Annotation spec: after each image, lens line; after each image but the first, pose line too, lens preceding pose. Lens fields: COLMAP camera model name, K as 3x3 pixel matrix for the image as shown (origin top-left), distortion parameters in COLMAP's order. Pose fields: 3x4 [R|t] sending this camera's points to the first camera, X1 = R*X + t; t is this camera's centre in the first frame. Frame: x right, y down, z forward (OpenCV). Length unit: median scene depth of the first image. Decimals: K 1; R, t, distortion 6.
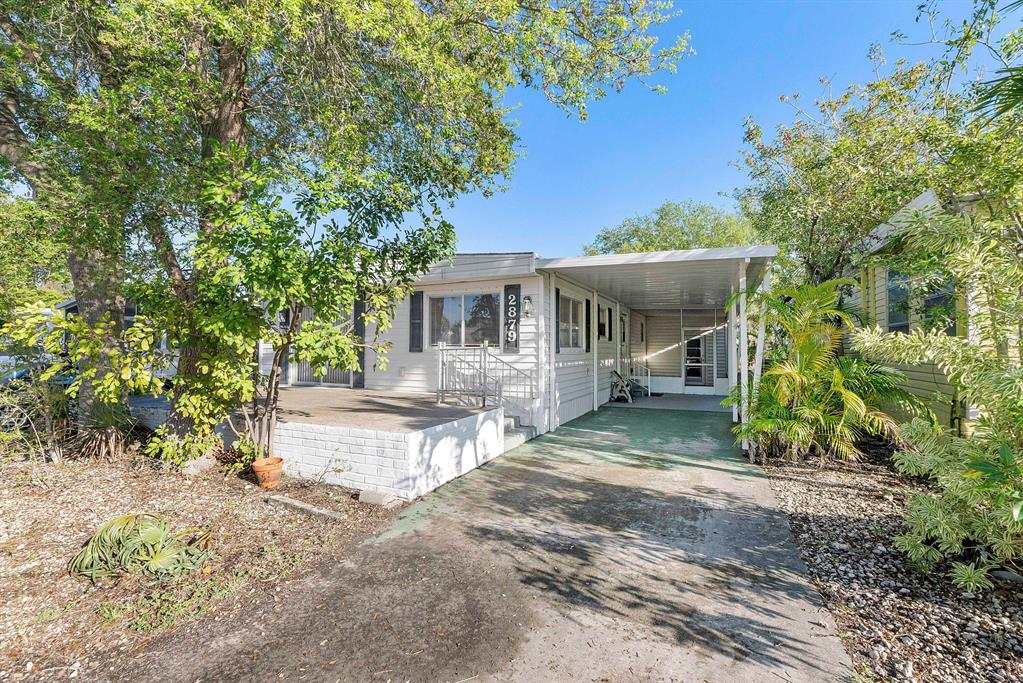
lens RADIAL K [[432.5, 0, 511.2], [0, 432.5, 343.5], [0, 0, 1]] dist [-0.009445, -0.000417]
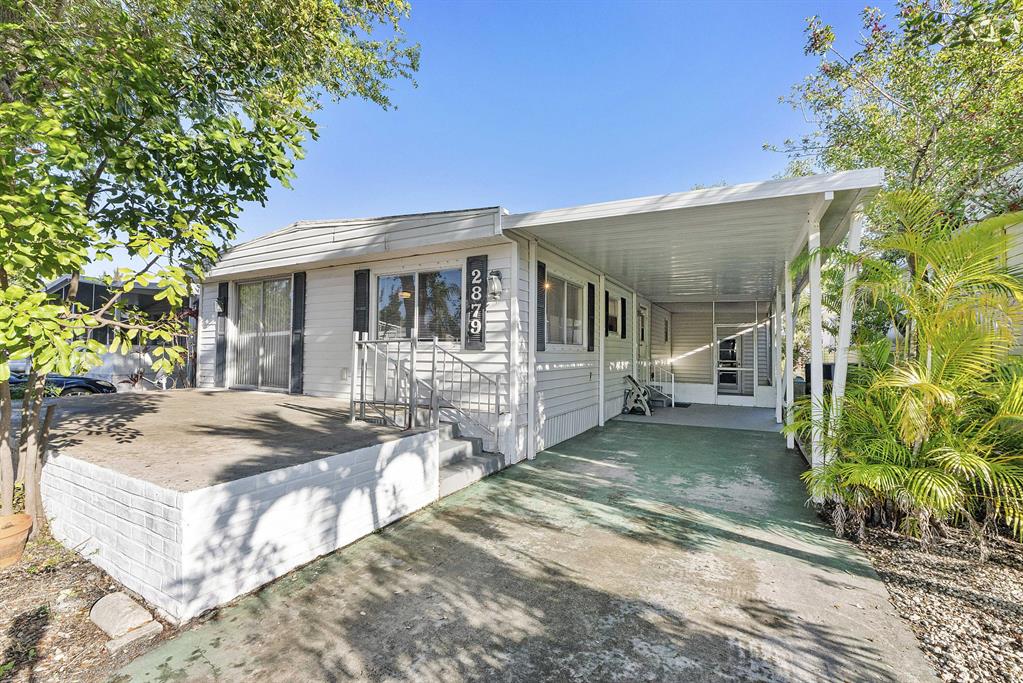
lens RADIAL K [[432.5, 0, 513.6], [0, 432.5, 343.8], [0, 0, 1]] dist [-0.009445, -0.000417]
pose [[0.998499, 0.006370, -0.054390, 0.109550], [-0.006692, 0.999961, -0.005750, 0.016075], [0.054351, 0.006106, 0.998503, 0.293105]]
